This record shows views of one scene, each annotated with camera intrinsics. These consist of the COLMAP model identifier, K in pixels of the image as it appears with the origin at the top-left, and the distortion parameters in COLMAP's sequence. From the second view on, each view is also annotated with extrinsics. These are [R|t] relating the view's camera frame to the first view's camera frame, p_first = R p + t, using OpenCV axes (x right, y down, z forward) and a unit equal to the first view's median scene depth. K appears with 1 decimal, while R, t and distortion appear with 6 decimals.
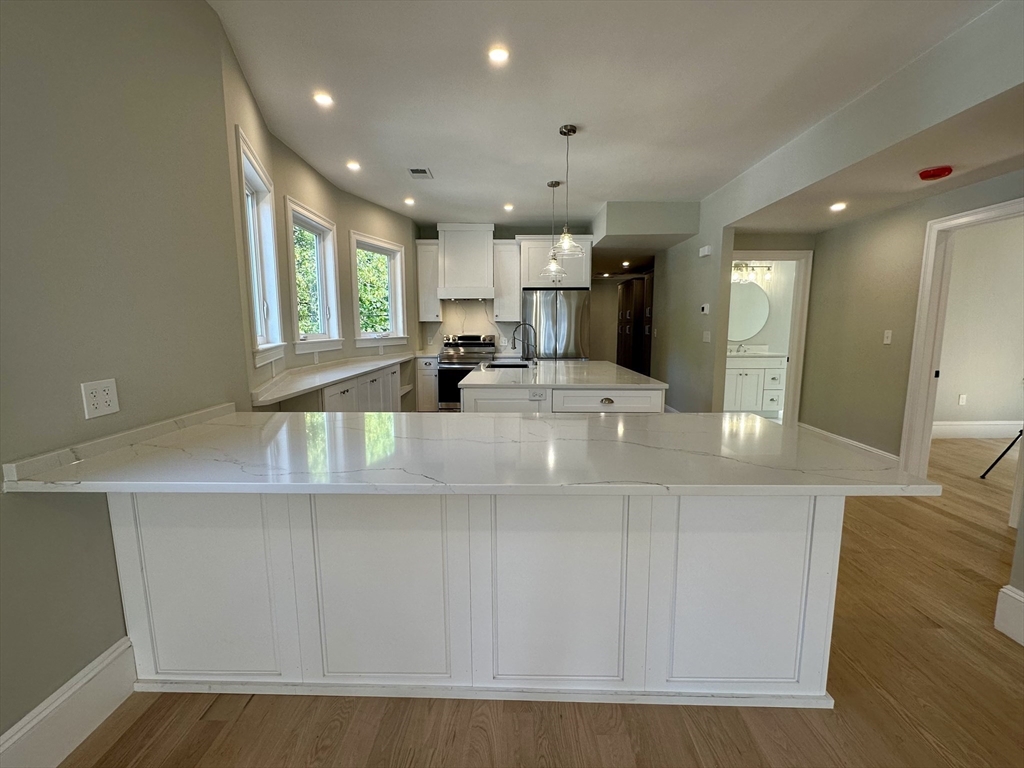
lens RADIAL K [[437.7, 0, 509.7], [0, 437.7, 382.3], [0, 0, 1]] dist [-0.009778, 0.000112]
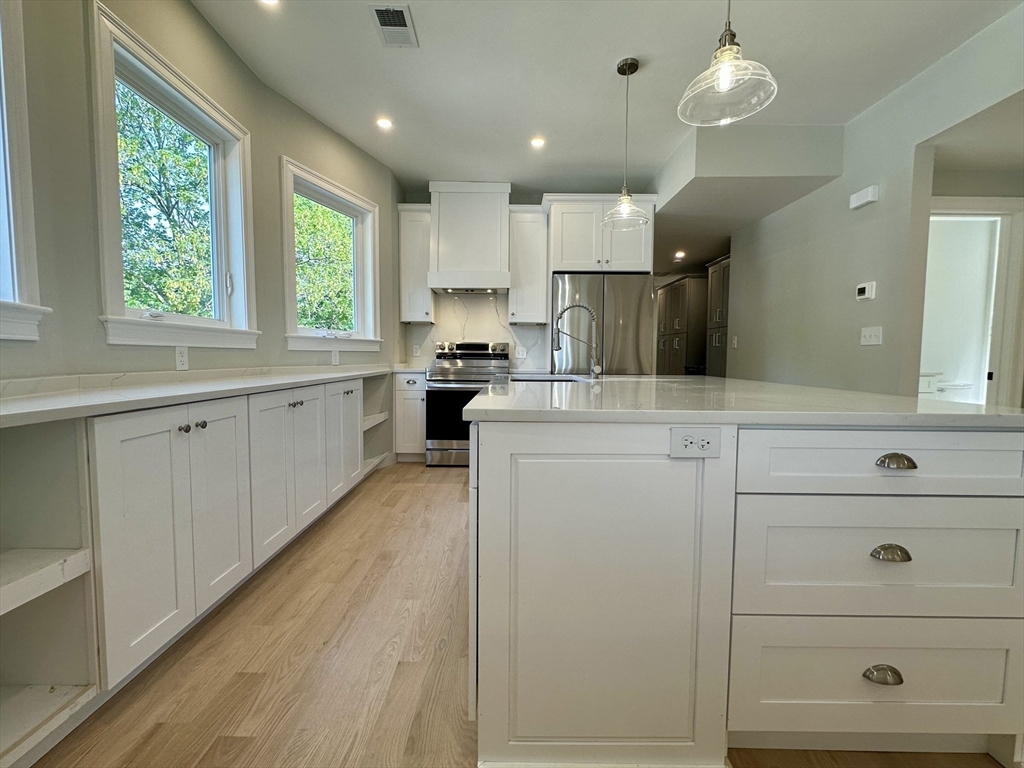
lens RADIAL K [[437.7, 0, 506.5], [0, 437.7, 384.8], [0, 0, 1]] dist [-0.009778, 0.000112]
pose [[0.999965, 0.007724, 0.003356, -0.043511], [-0.007502, 0.998057, -0.061853, 0.002700], [-0.003827, 0.061826, 0.998080, 0.334549]]
